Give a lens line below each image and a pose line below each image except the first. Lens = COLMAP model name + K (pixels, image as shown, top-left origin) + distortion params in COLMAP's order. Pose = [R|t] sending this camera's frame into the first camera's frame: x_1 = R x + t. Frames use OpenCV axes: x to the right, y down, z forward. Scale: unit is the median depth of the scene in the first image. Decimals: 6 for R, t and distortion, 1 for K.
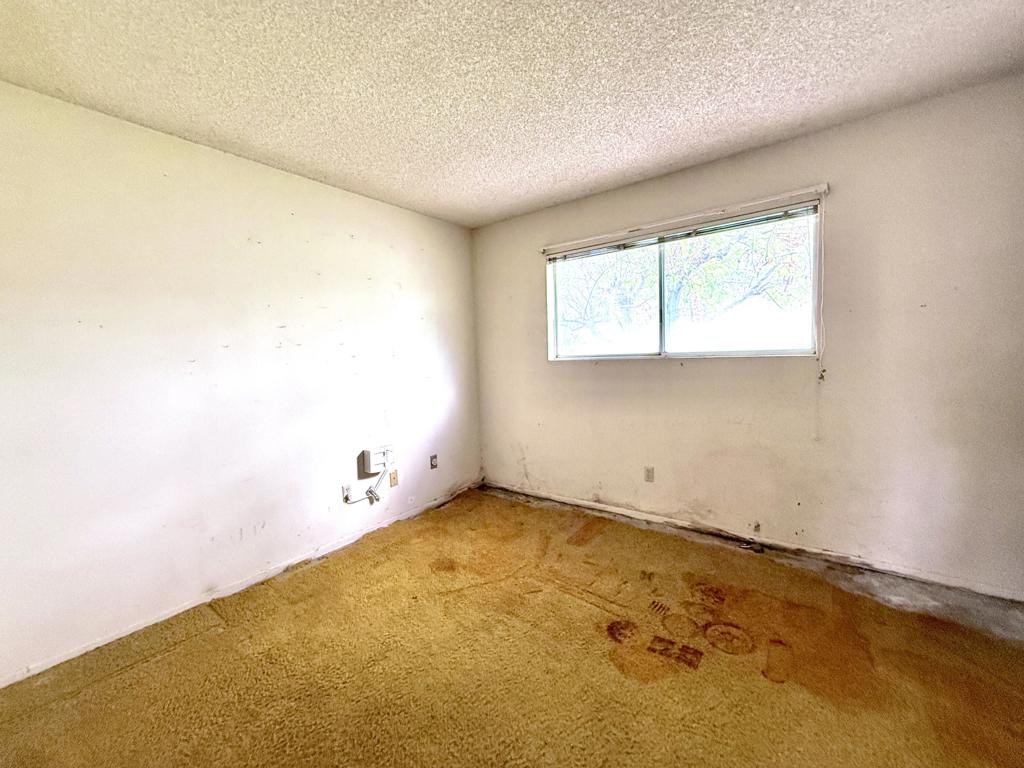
lens RADIAL K [[409.5, 0, 506.6], [0, 409.5, 381.4], [0, 0, 1]] dist [0.001210, 0.000265]
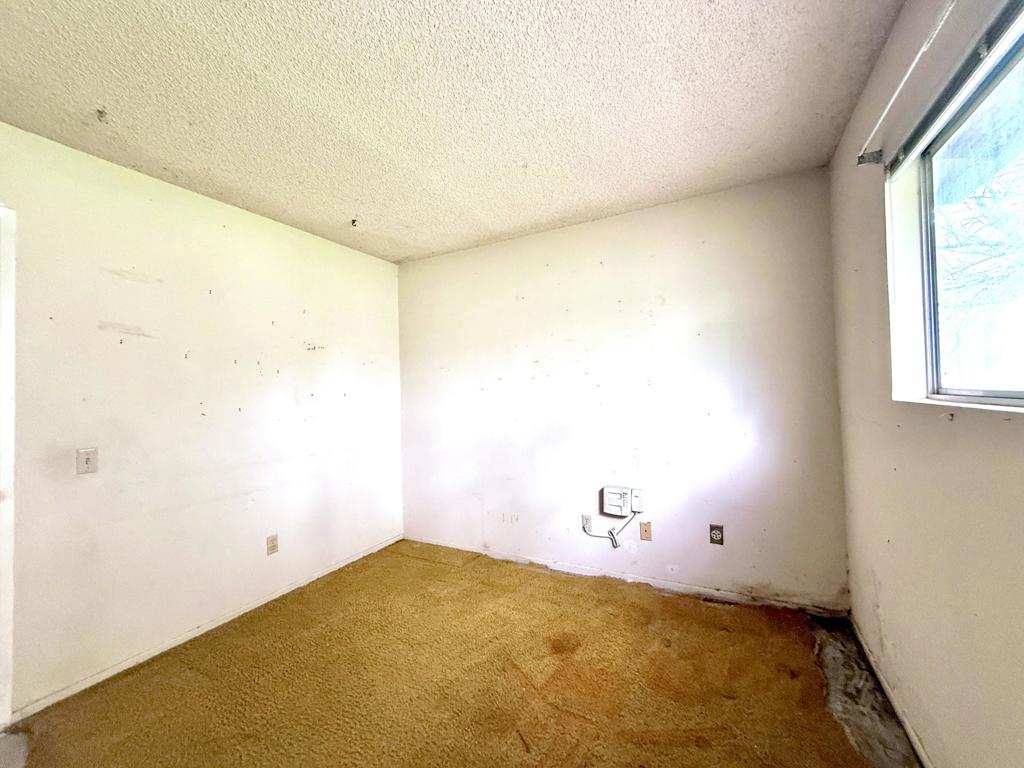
lens RADIAL K [[409.5, 0, 512.3], [0, 409.5, 384.1], [0, 0, 1]] dist [0.001210, 0.000265]
pose [[0.165654, 0.017080, -0.986036, 0.532761], [-0.039285, 0.999171, 0.010708, -0.066214], [0.985401, 0.036963, 0.166188, 0.616728]]
